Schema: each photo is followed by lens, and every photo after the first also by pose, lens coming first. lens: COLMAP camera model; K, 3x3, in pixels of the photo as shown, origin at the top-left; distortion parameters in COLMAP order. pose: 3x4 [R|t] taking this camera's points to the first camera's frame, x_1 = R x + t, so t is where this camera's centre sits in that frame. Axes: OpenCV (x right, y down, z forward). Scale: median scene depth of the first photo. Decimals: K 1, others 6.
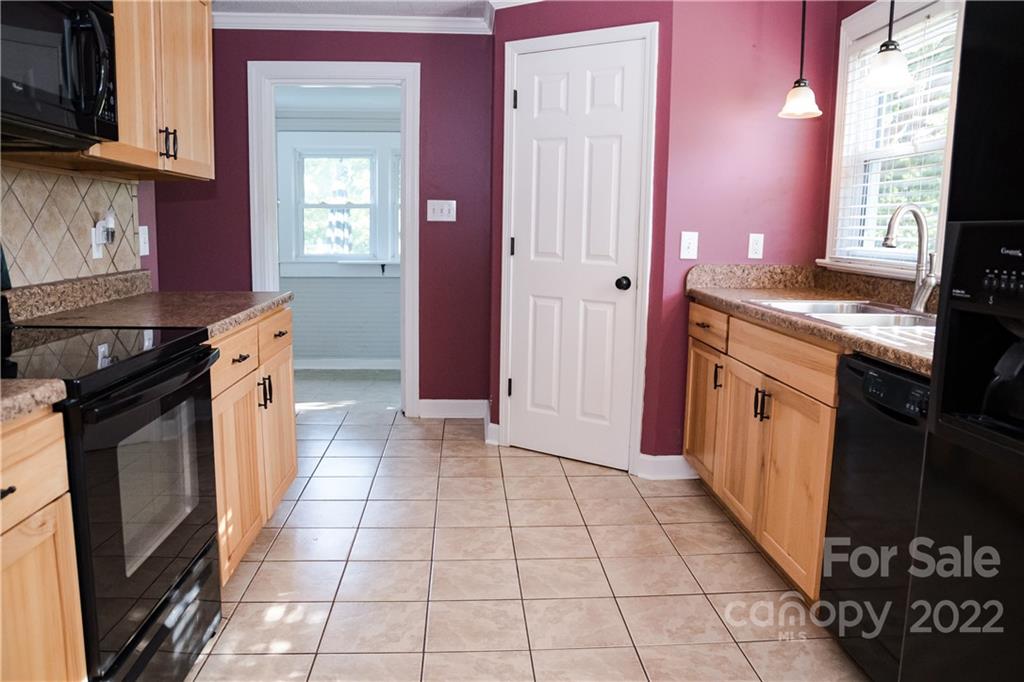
lens RADIAL K [[766.7, 0, 512.0], [0, 766.7, 341.0], [0, 0, 1]] dist [0.001672, 0.000412]
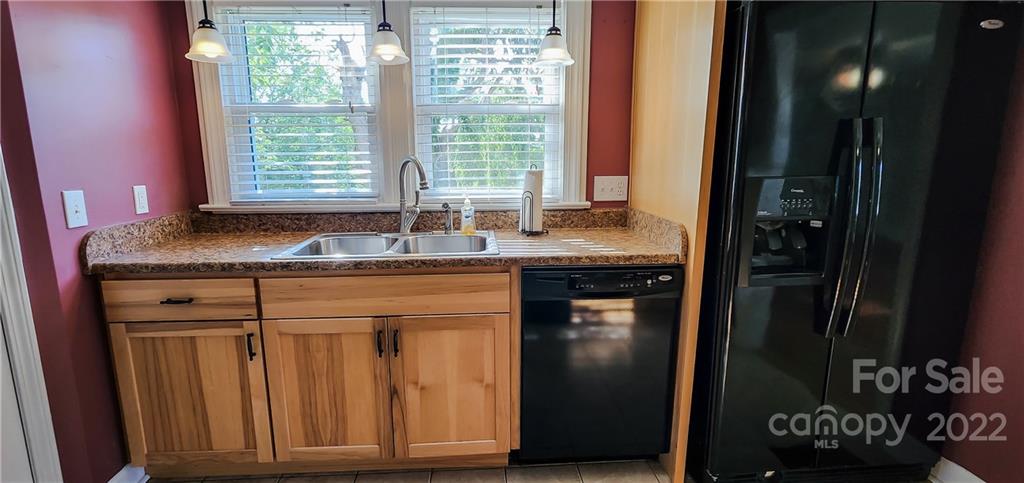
lens RADIAL K [[476.0, 0, 512.0], [0, 476.0, 241.5], [0, 0, 1]] dist [-0.001124, -0.000167]
pose [[0.001130, -0.203227, 0.979131, -0.243736], [0.156506, 0.967102, 0.200549, -0.130132], [-0.987676, 0.153013, 0.032899, 0.617583]]
